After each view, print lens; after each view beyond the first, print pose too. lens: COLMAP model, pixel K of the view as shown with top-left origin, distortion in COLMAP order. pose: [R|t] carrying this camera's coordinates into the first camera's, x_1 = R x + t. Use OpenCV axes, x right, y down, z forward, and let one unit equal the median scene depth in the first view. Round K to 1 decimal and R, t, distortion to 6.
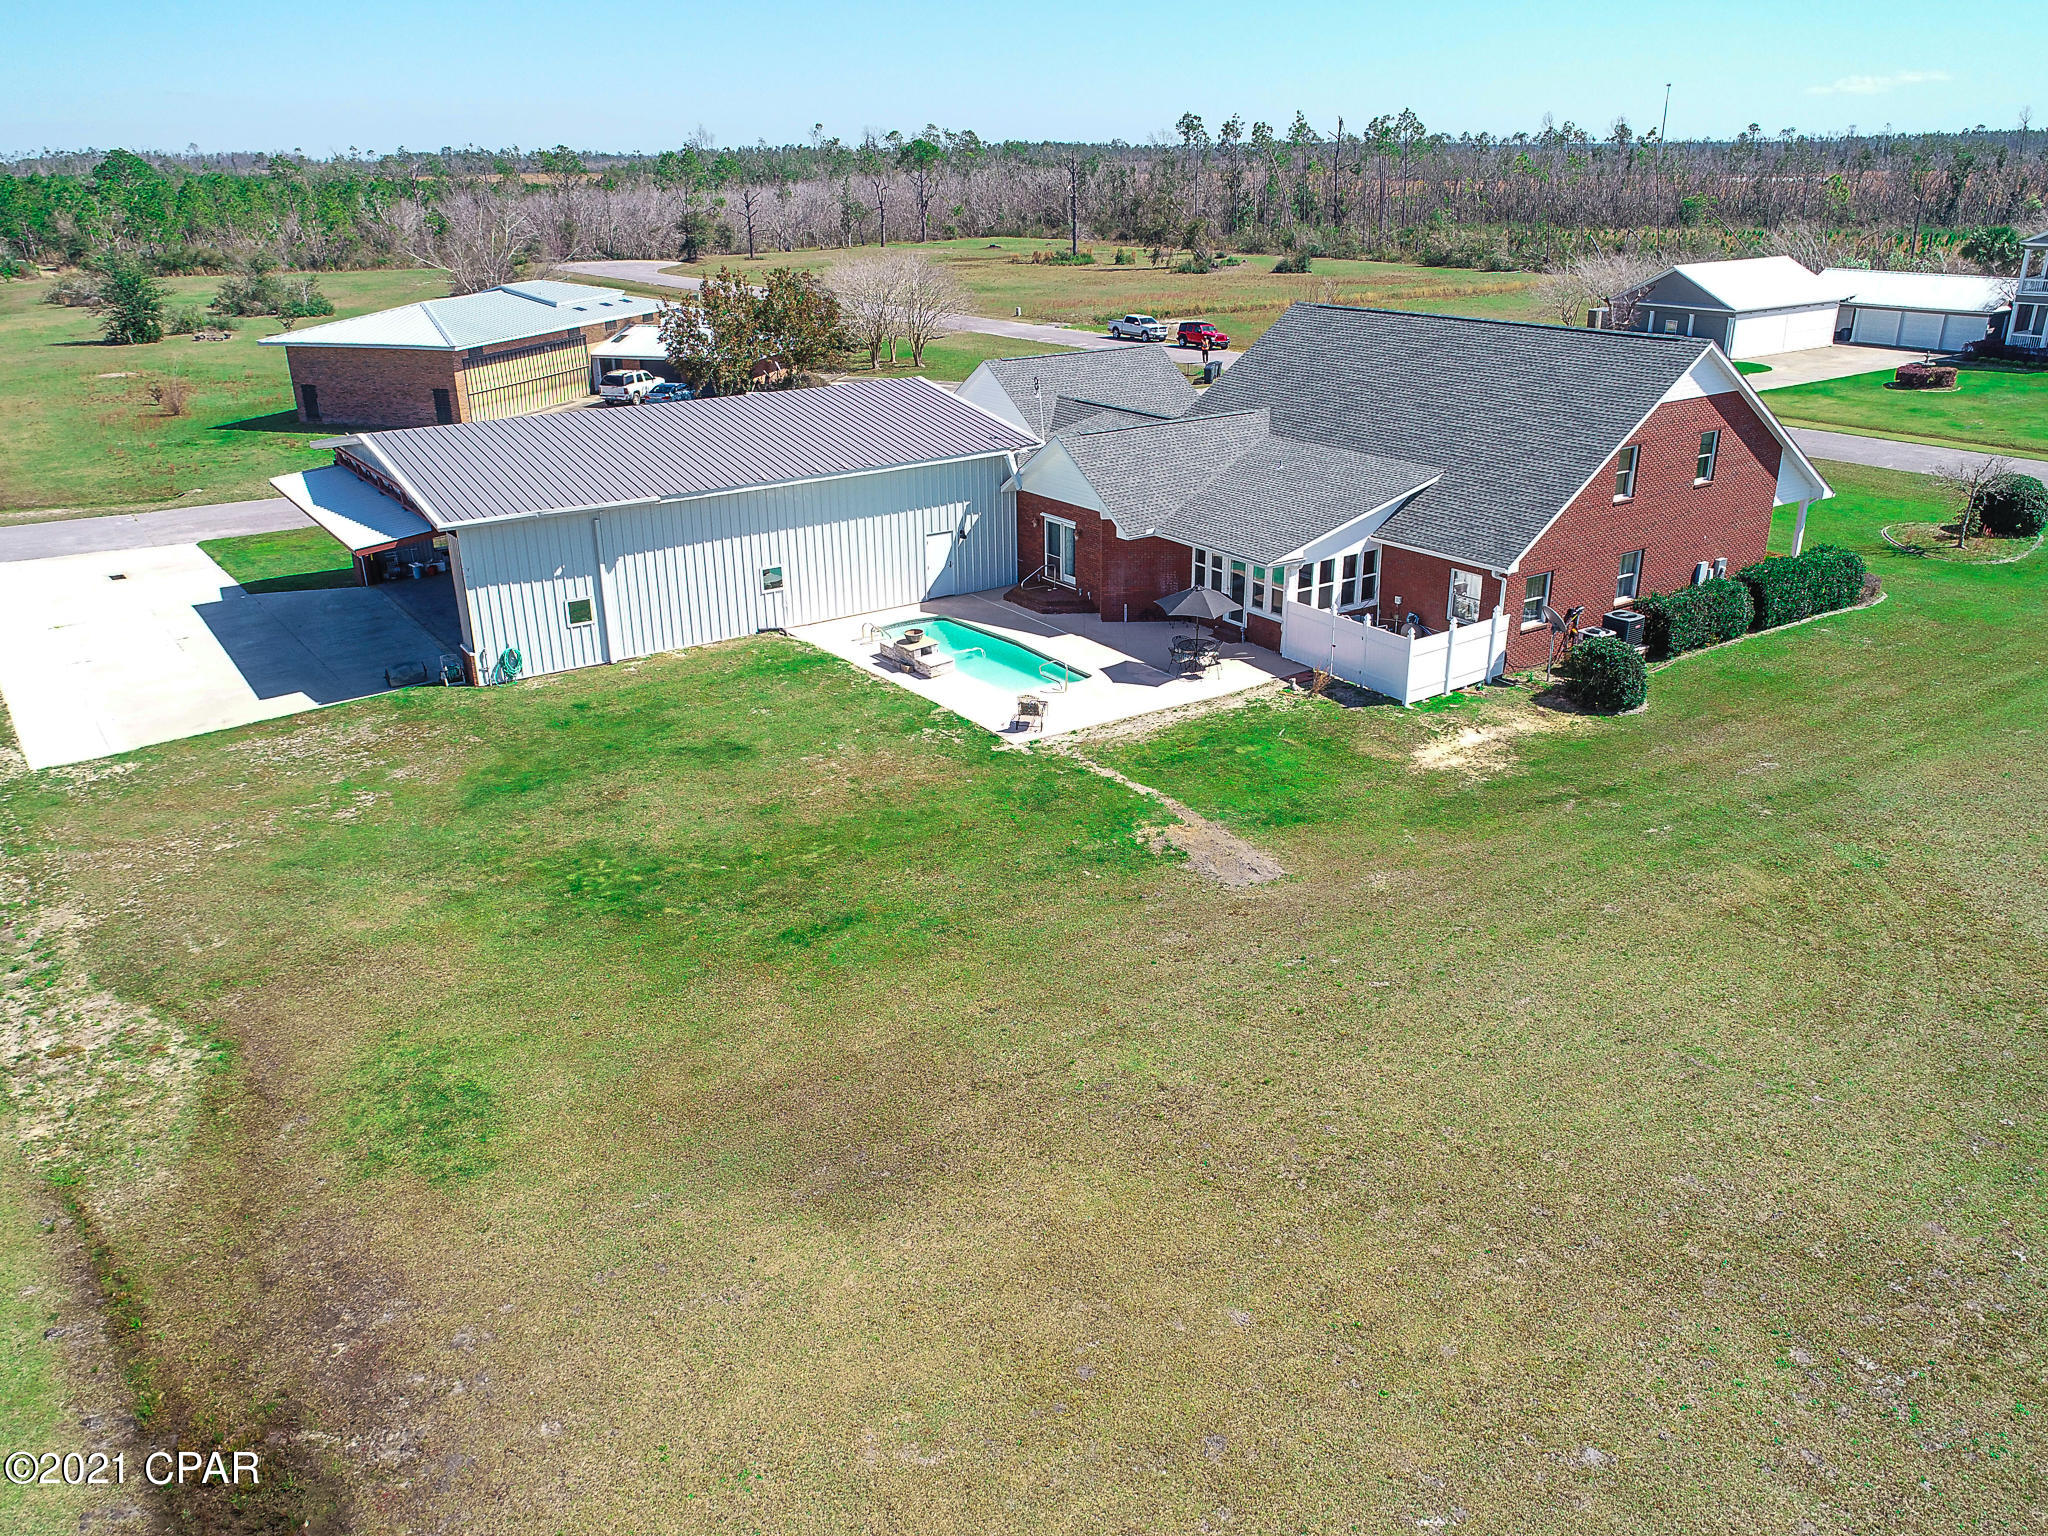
lens RADIAL K [[1525.6, 0, 1024.0], [0, 1525.6, 768.0], [0, 0, 1]] dist [0.002666, -0.009782]
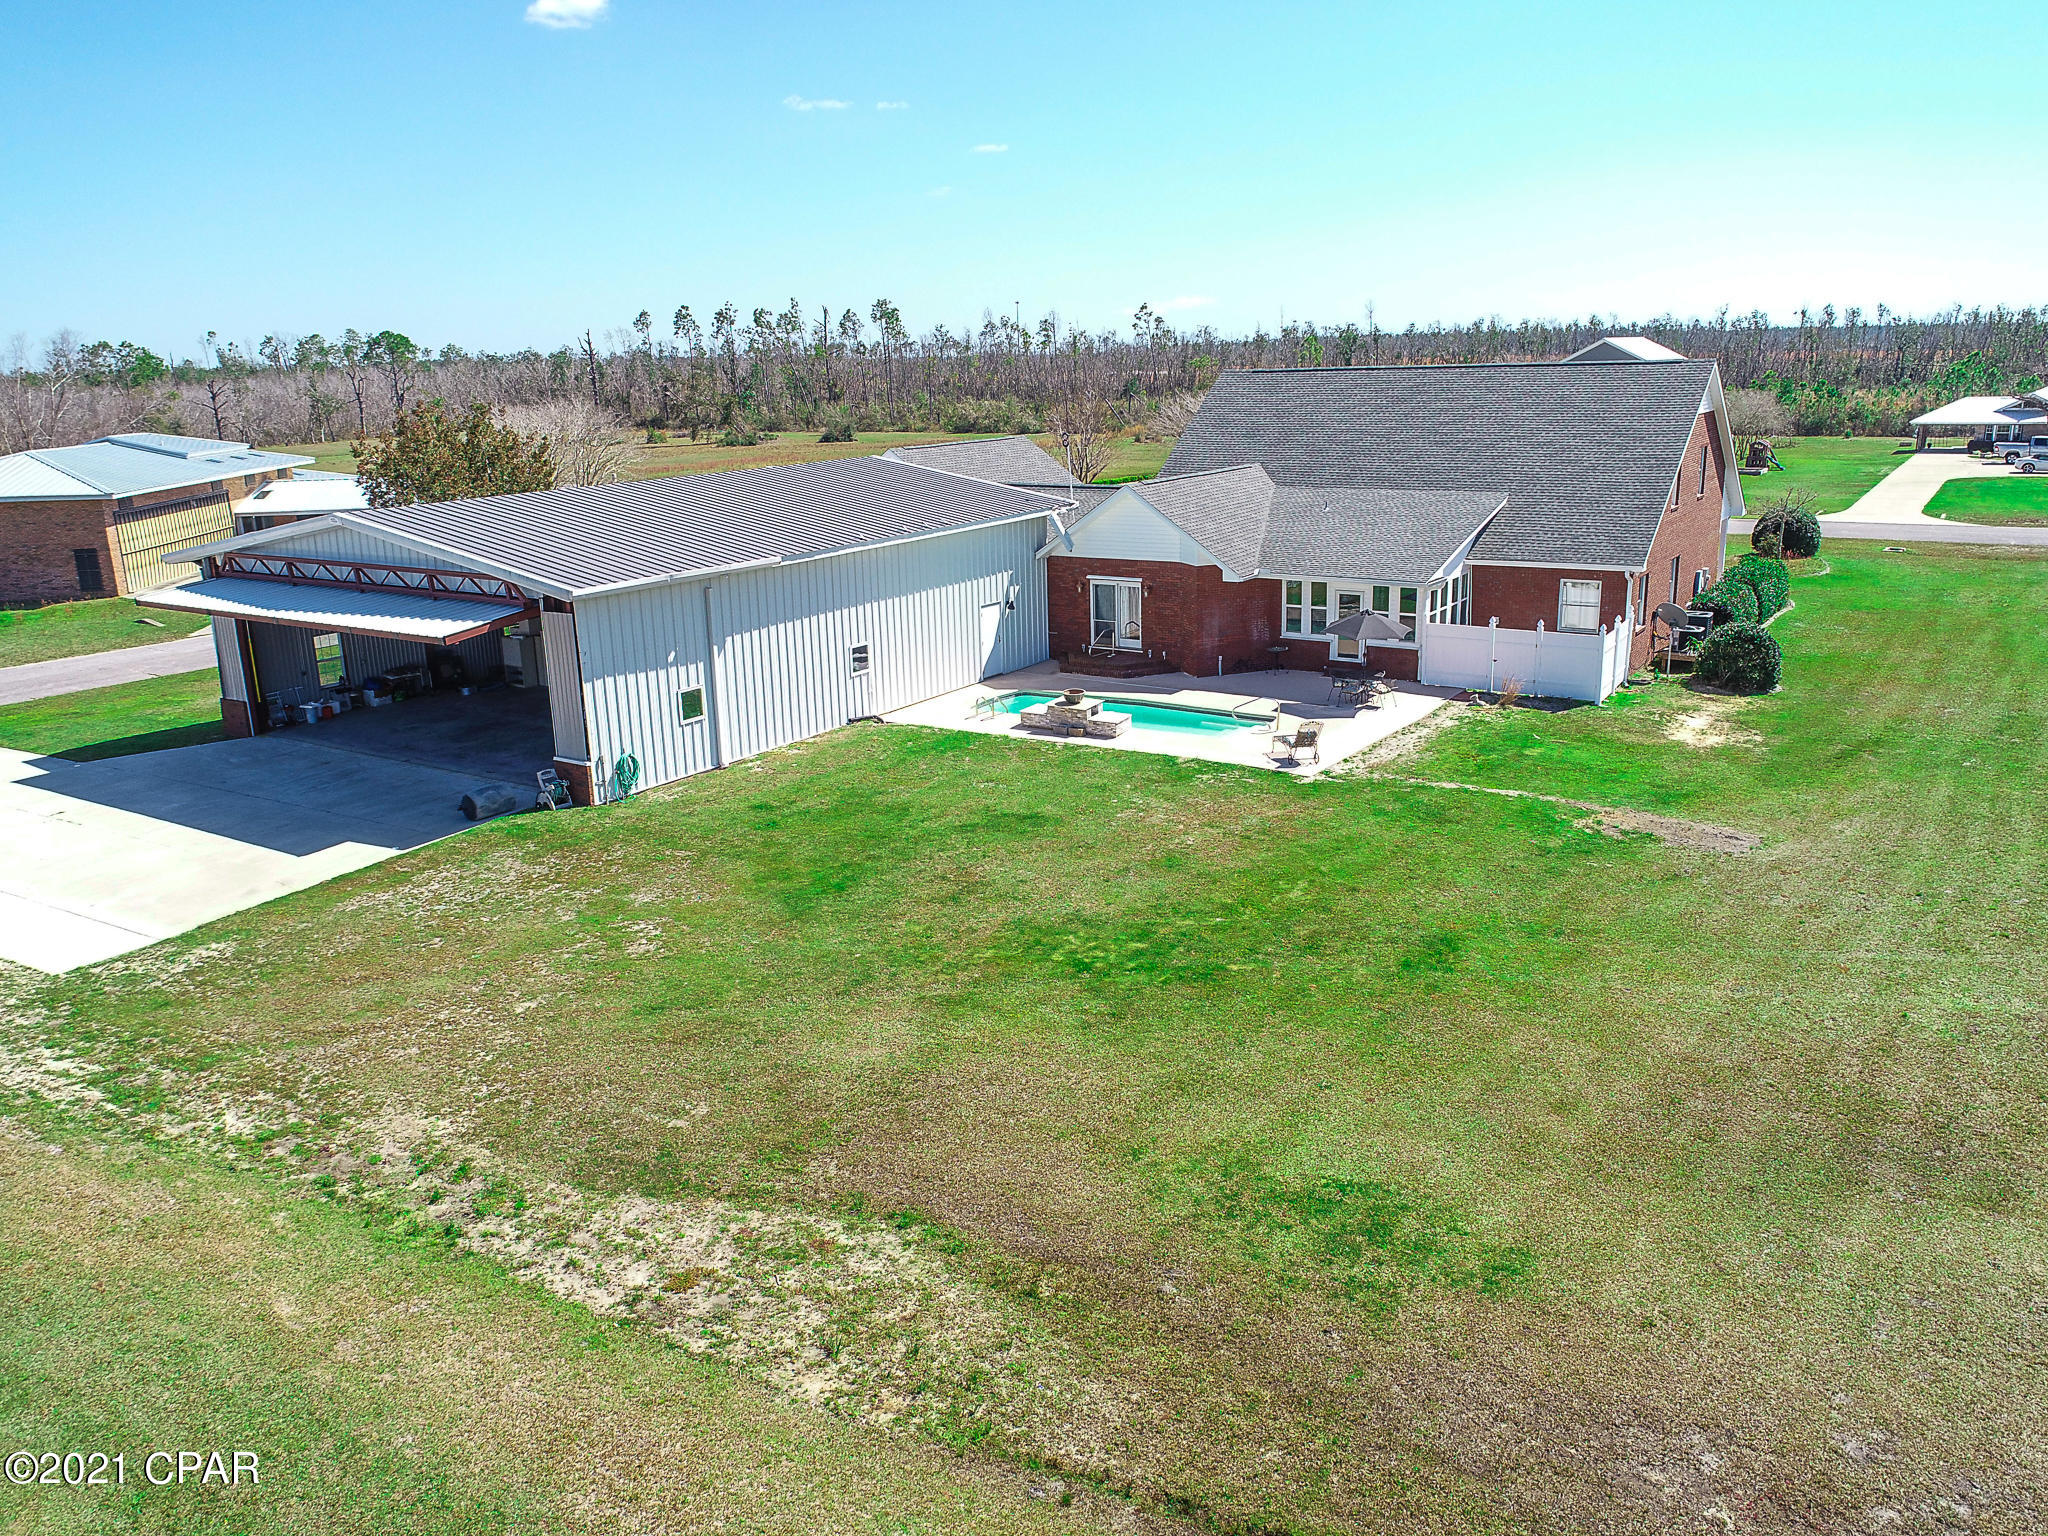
lens RADIAL K [[1525.6, 0, 1024.0], [0, 1525.6, 768.0], [0, 0, 1]] dist [0.002666, -0.009782]
pose [[0.928365, -0.109059, 0.355309, -0.429493], [0.153268, 0.983247, -0.098665, 0.037670], [-0.338597, 0.146055, 0.929527, 0.203702]]
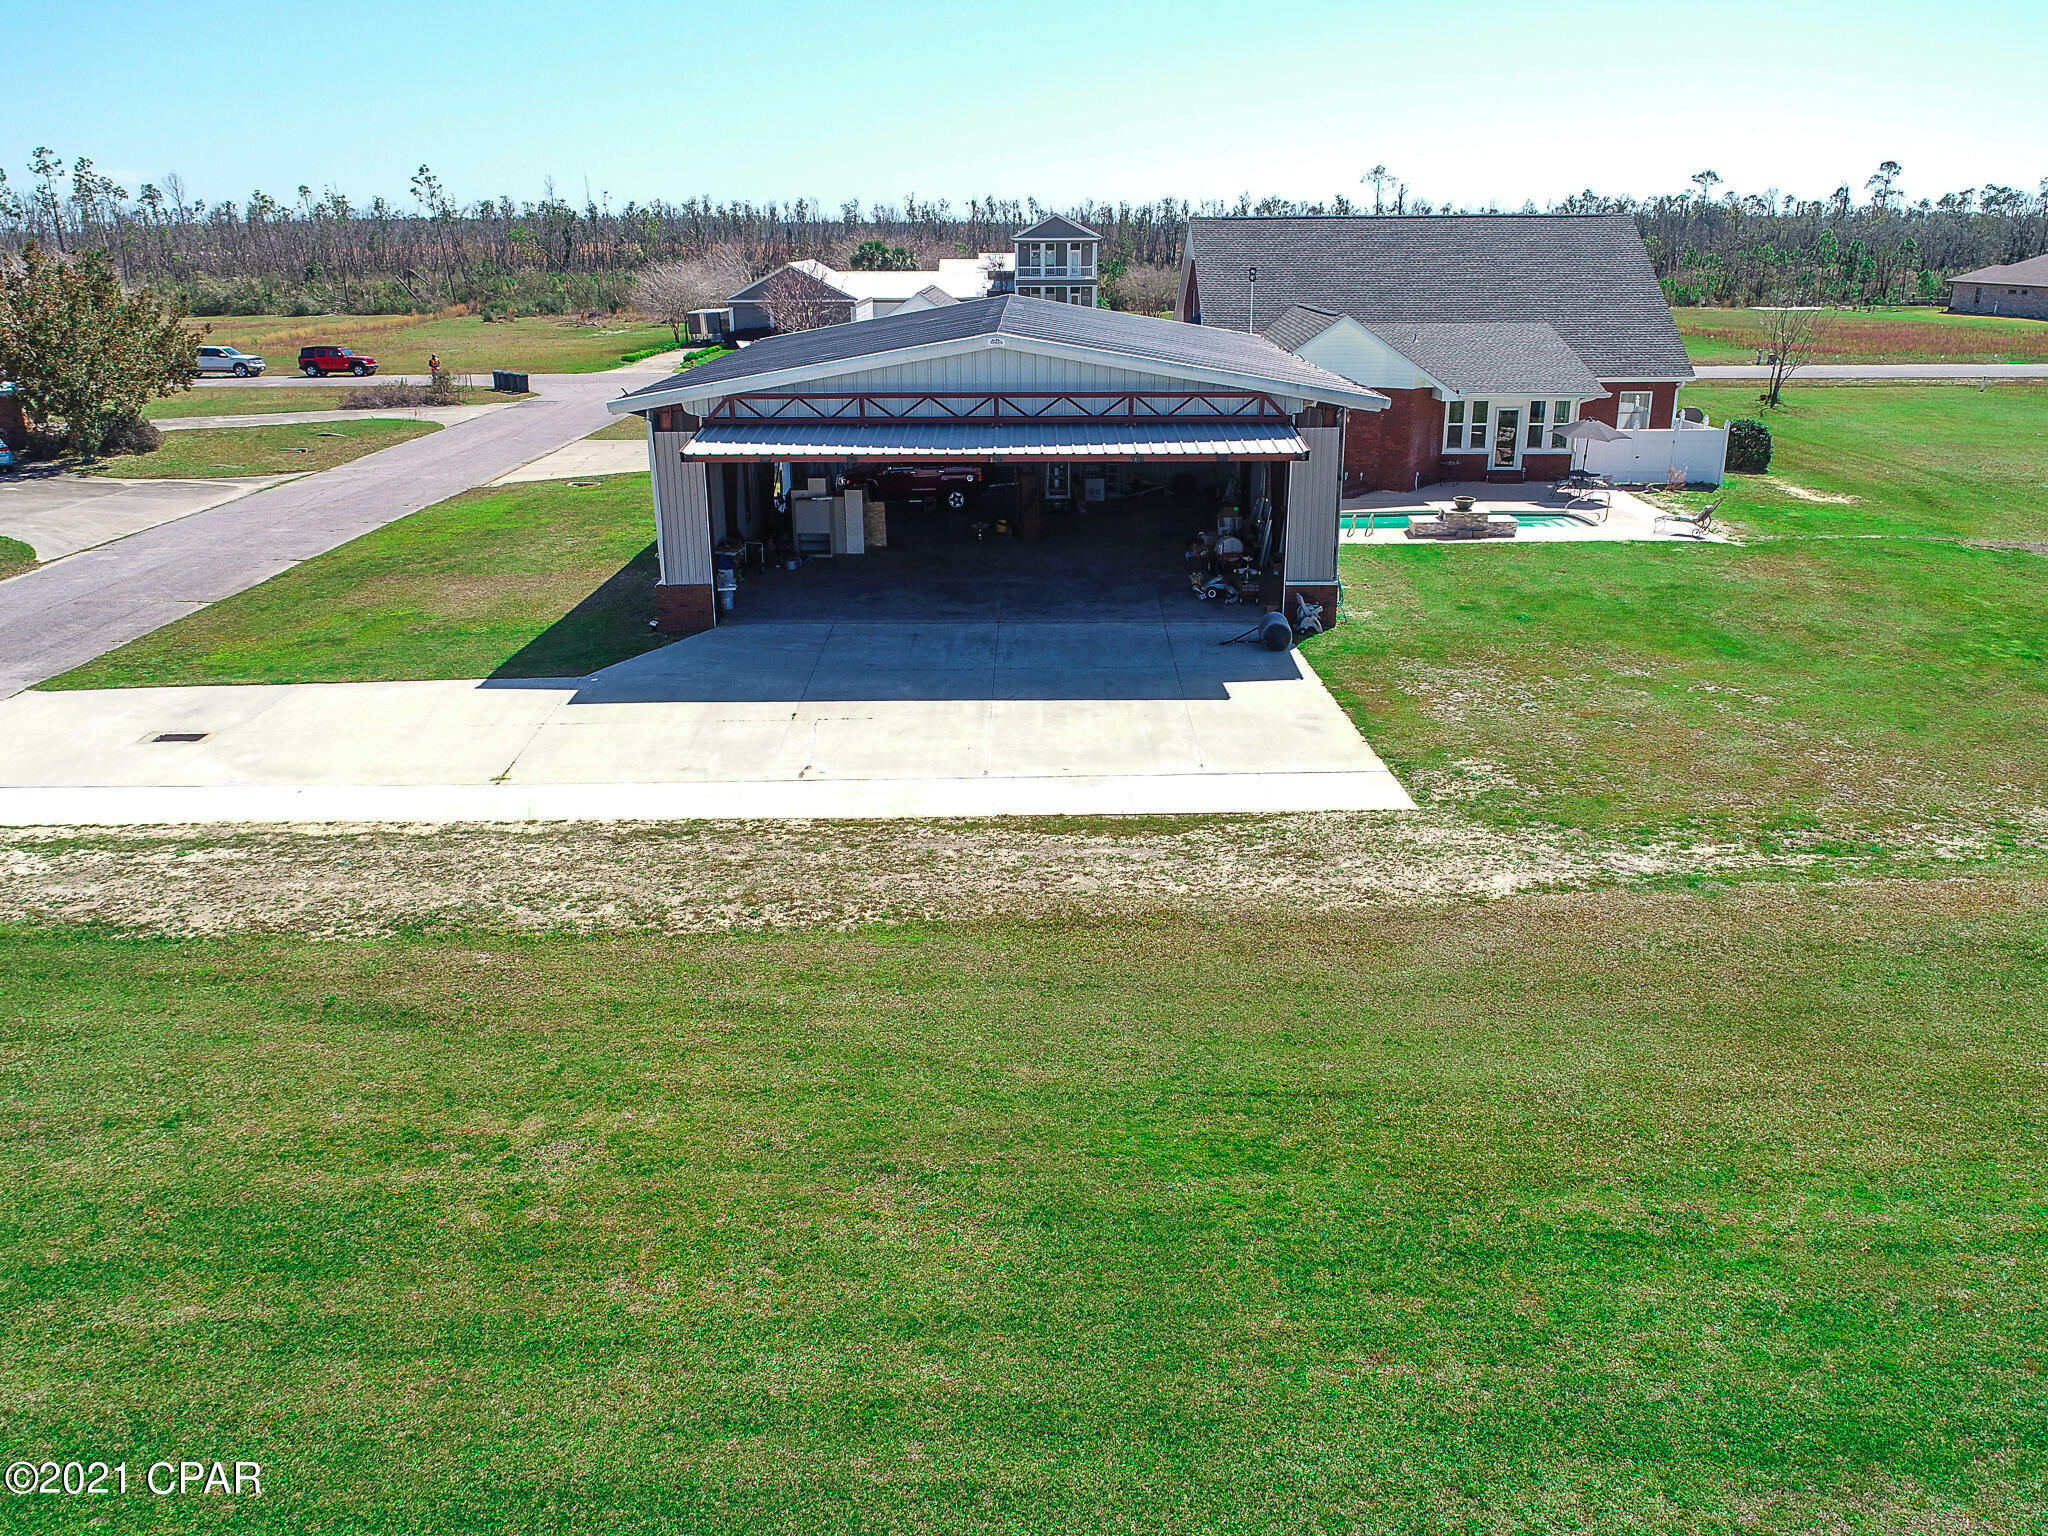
lens RADIAL K [[1571.6, 0, 1024.0], [0, 1571.6, 768.0], [0, 0, 1]] dist [0.002092, -0.001746]
pose [[0.575220, -0.256677, 0.776685, -1.078999], [0.304364, 0.948479, 0.088037, -0.103032], [-0.759266, 0.185754, 0.623707, 0.642679]]
